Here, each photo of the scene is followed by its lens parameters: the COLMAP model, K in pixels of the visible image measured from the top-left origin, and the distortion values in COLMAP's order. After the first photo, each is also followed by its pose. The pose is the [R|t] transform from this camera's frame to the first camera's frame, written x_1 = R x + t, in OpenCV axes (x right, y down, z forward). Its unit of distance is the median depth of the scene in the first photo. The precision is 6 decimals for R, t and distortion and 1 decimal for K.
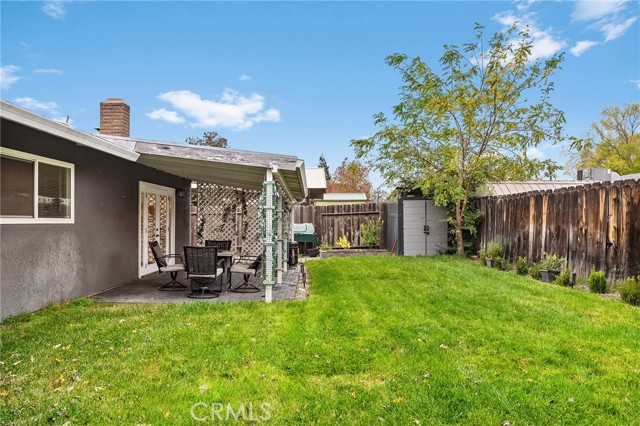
lens RADIAL K [[455.4, 0, 320.0], [0, 455.4, 213.0], [0, 0, 1]] dist [-0.002270, -0.002409]
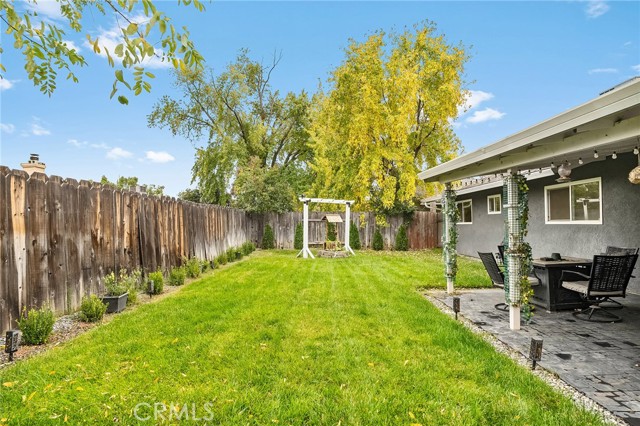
lens RADIAL K [[376.6, 0, 320.4], [0, 376.6, 197.0], [0, 0, 1]] dist [0.002438, 0.000471]
pose [[-0.999735, 0.011513, 0.019958, 0.144941], [0.009618, 0.995659, -0.092573, 0.024950], [-0.020937, -0.092356, -0.995506, 1.361680]]
